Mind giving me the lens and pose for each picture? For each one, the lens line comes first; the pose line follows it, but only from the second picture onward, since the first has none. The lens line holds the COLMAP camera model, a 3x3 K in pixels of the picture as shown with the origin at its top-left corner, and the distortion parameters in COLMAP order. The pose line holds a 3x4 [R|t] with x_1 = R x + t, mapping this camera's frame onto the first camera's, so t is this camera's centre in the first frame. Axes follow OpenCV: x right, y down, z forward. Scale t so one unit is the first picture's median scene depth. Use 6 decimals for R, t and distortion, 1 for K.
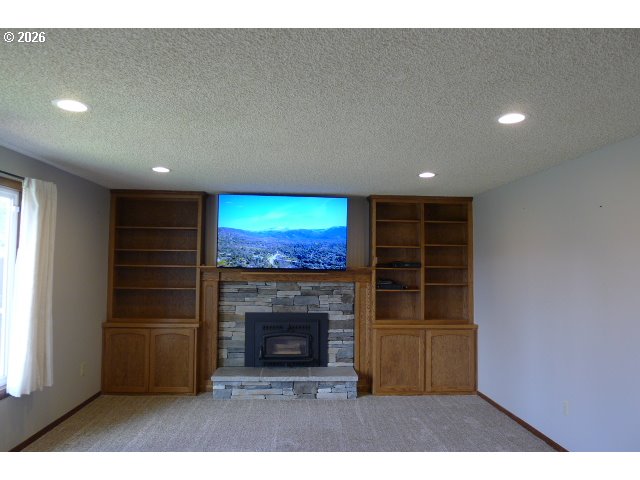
lens RADIAL K [[445.9, 0, 315.0], [0, 445.9, 238.6], [0, 0, 1]] dist [-0.034846, 0.002353]
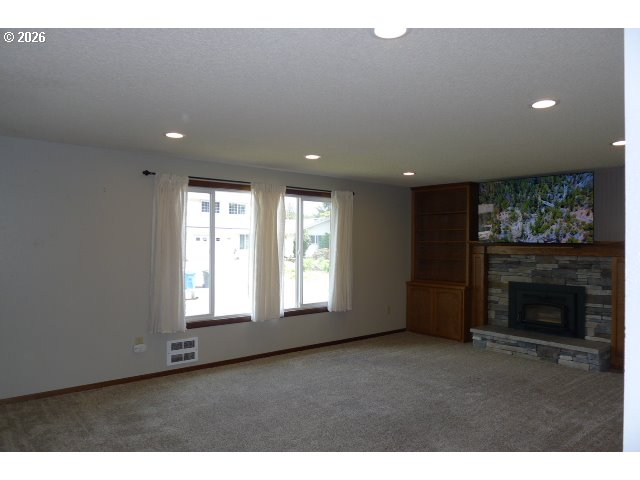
lens RADIAL K [[445.9, 0, 315.0], [0, 445.9, 238.6], [0, 0, 1]] dist [-0.034846, 0.002353]
pose [[0.586469, -0.013891, -0.809852, 0.484573], [0.043135, 0.998970, 0.014102, 0.017111], [0.808822, -0.043204, 0.586464, -0.078541]]
